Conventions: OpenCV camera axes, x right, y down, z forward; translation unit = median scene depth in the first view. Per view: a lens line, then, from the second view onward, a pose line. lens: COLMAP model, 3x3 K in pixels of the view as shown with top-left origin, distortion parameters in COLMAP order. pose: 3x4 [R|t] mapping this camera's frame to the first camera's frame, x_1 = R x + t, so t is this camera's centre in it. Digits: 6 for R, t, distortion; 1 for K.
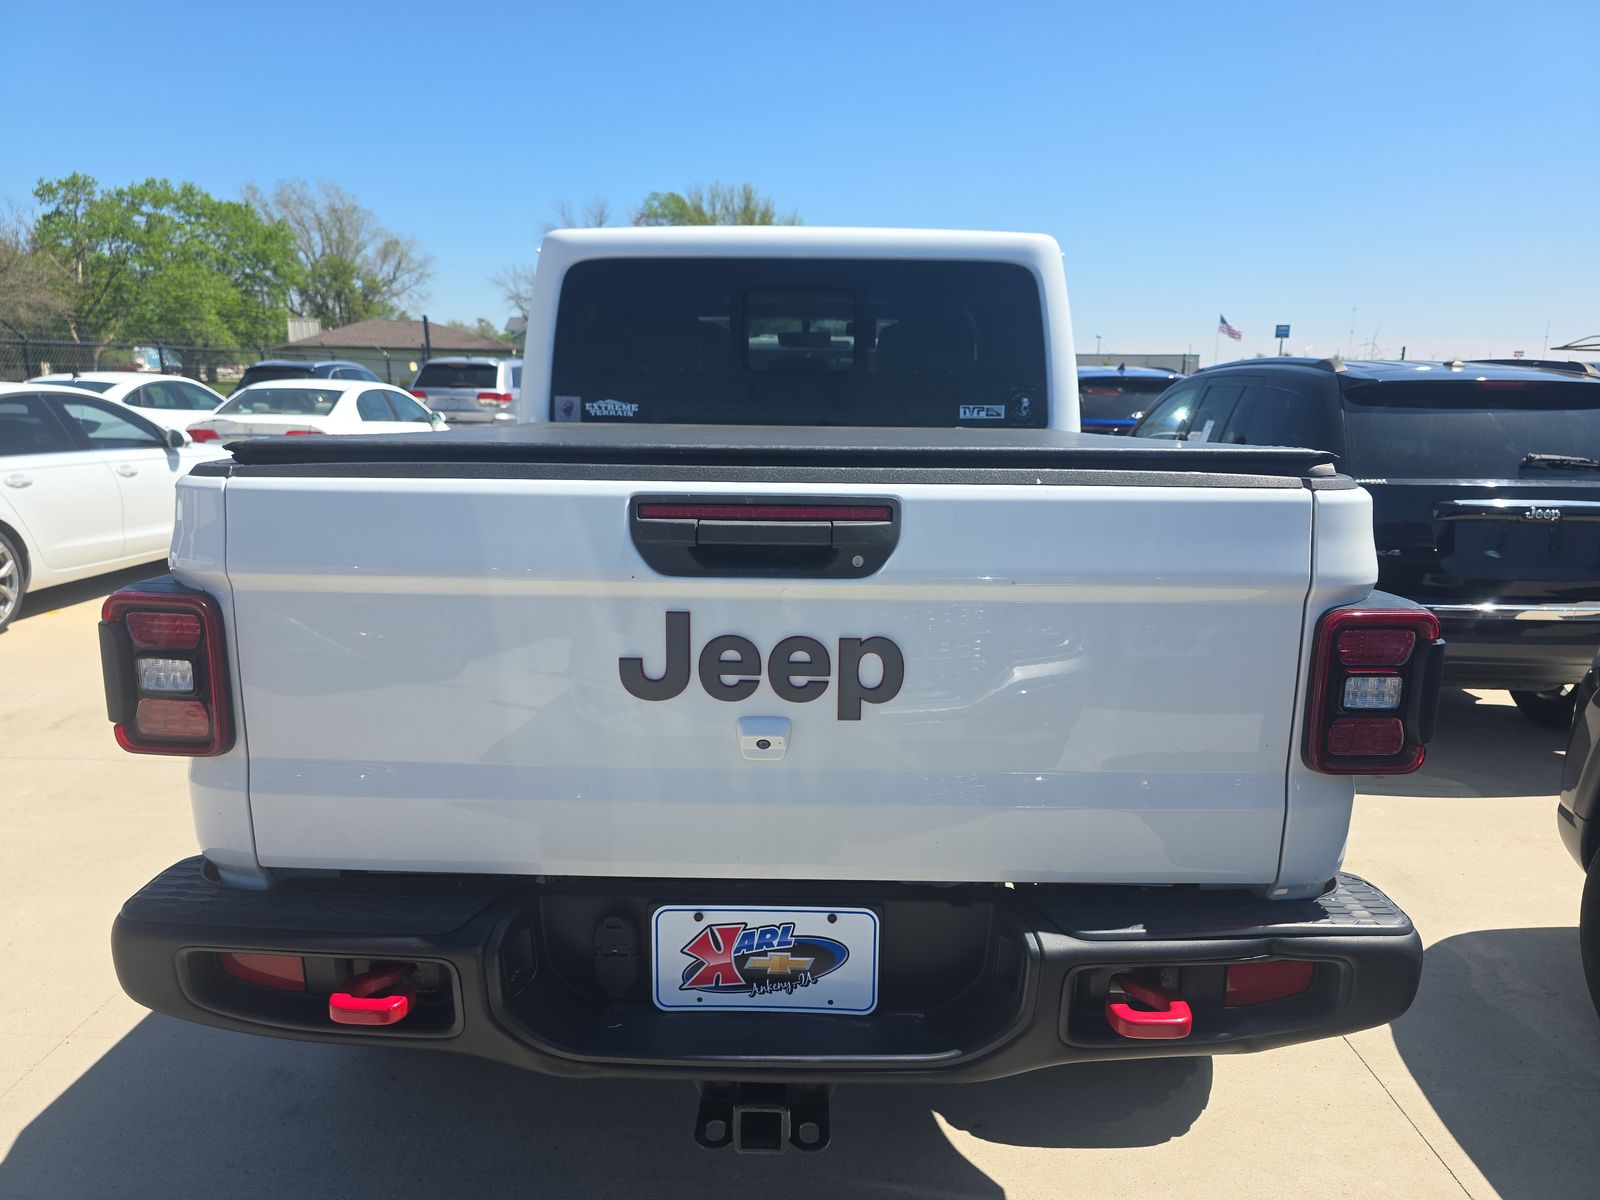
lens RADIAL K [[1079.5, 0, 800.0], [0, 1079.5, 600.0], [0, 0, 1]] dist [0.067164, -0.065219]
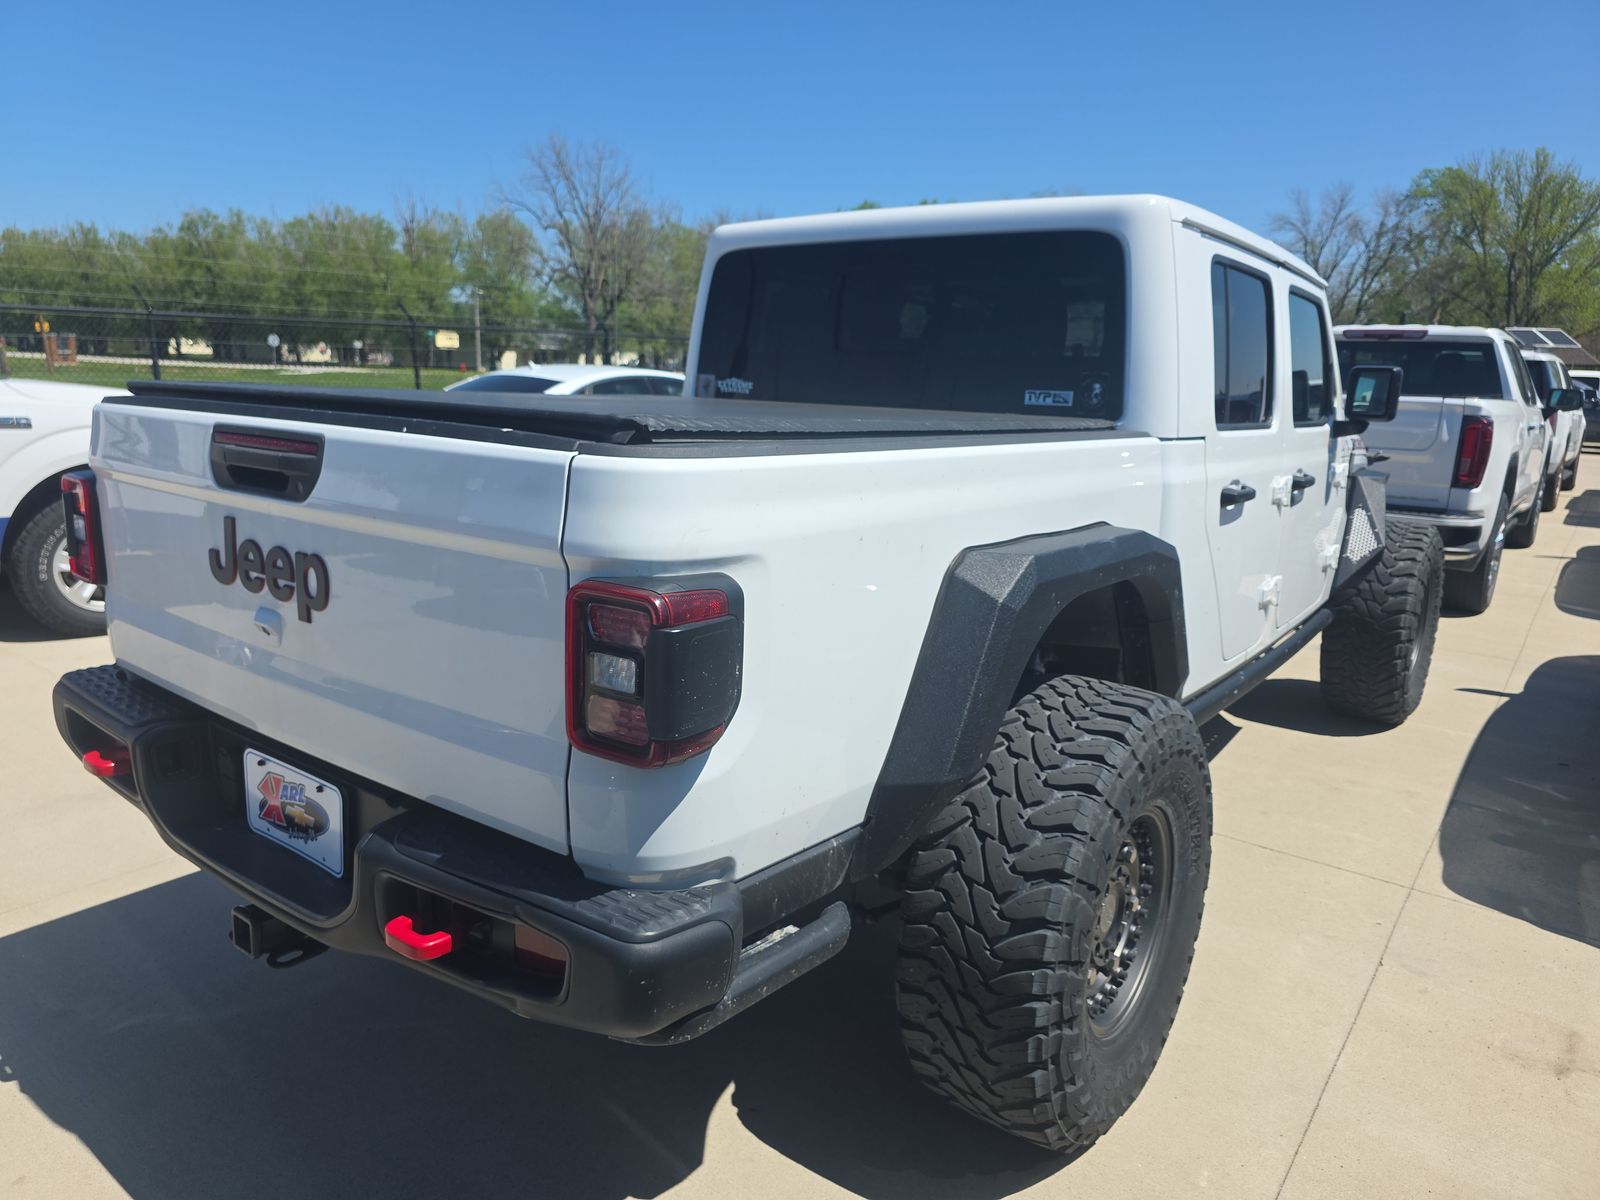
lens RADIAL K [[1079.5, 0, 800.0], [0, 1079.5, 600.0], [0, 0, 1]] dist [0.067164, -0.065219]
pose [[0.804042, 0.136243, -0.578752, 0.553565], [-0.136590, 0.989684, 0.043221, -0.018505], [0.578671, 0.044300, 0.814357, 0.154903]]
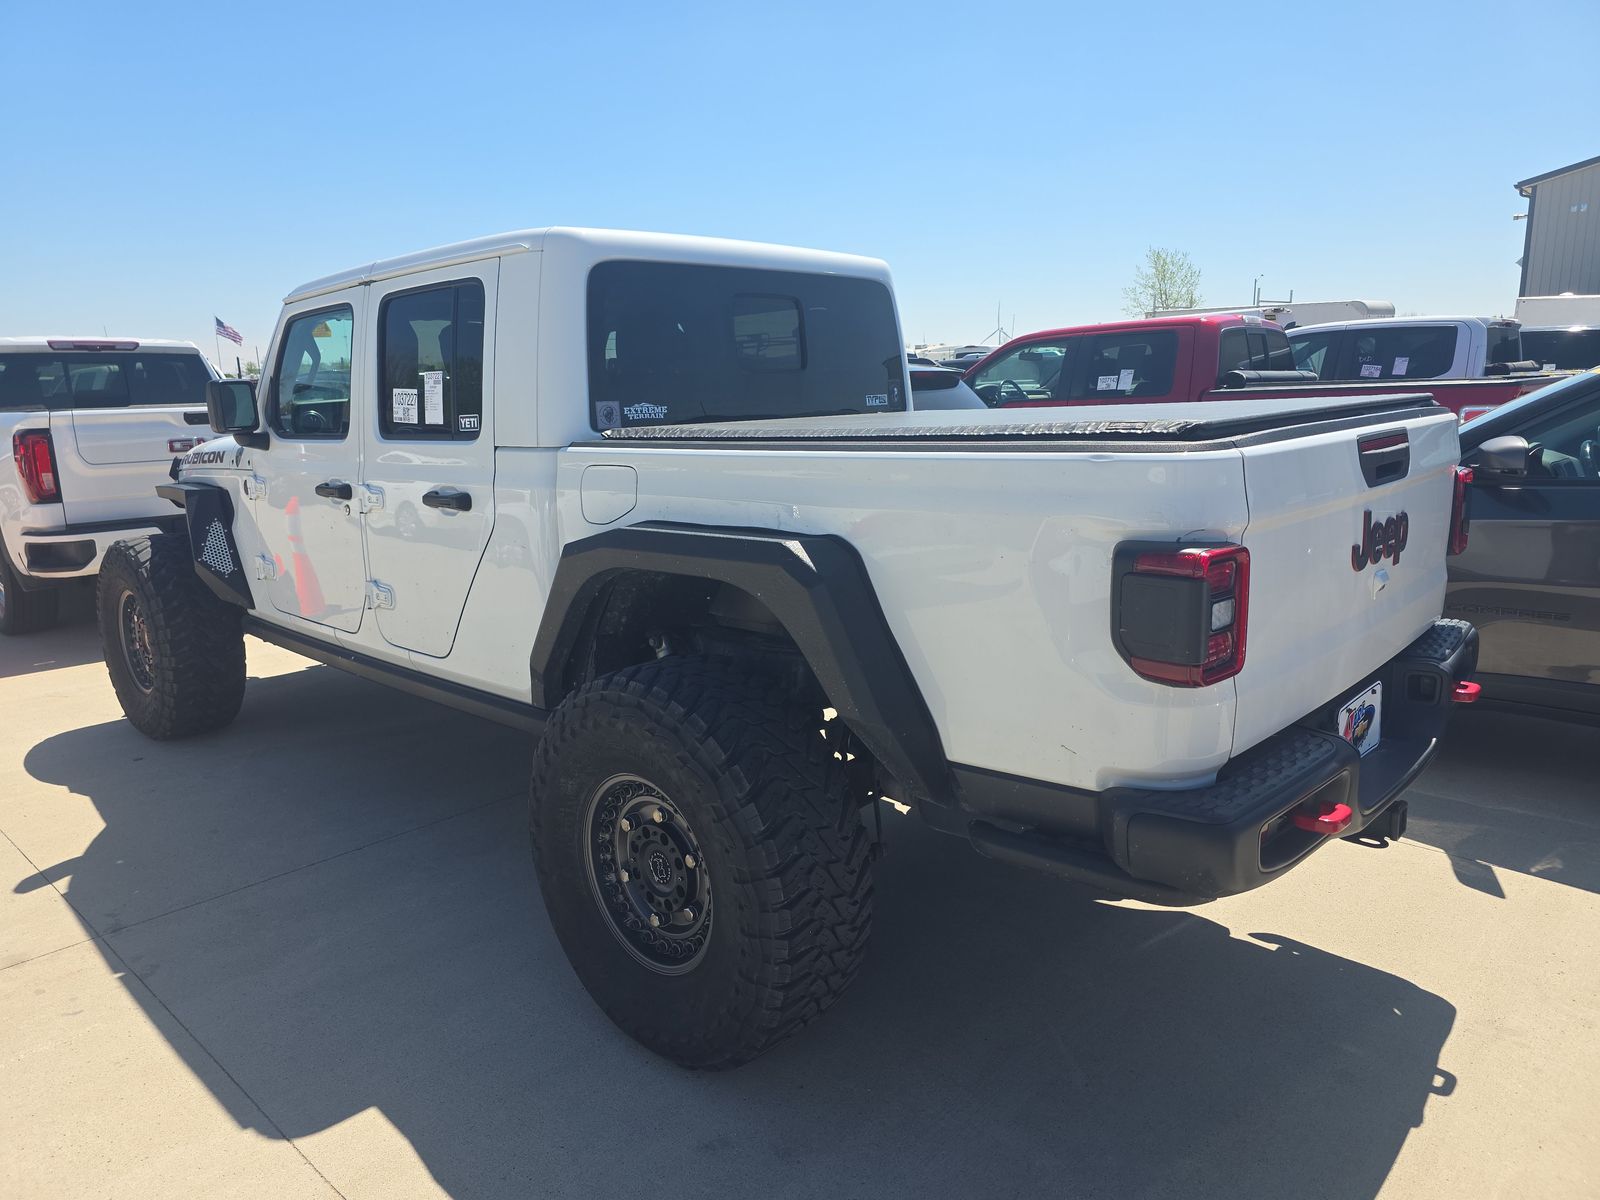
lens RADIAL K [[1079.5, 0, 800.0], [0, 1079.5, 600.0], [0, 0, 1]] dist [0.067164, -0.065219]
pose [[0.658333, -0.175315, 0.732027, -0.845754], [0.178100, 0.981164, 0.074811, -0.058117], [-0.731354, 0.081123, 0.677156, 0.247970]]
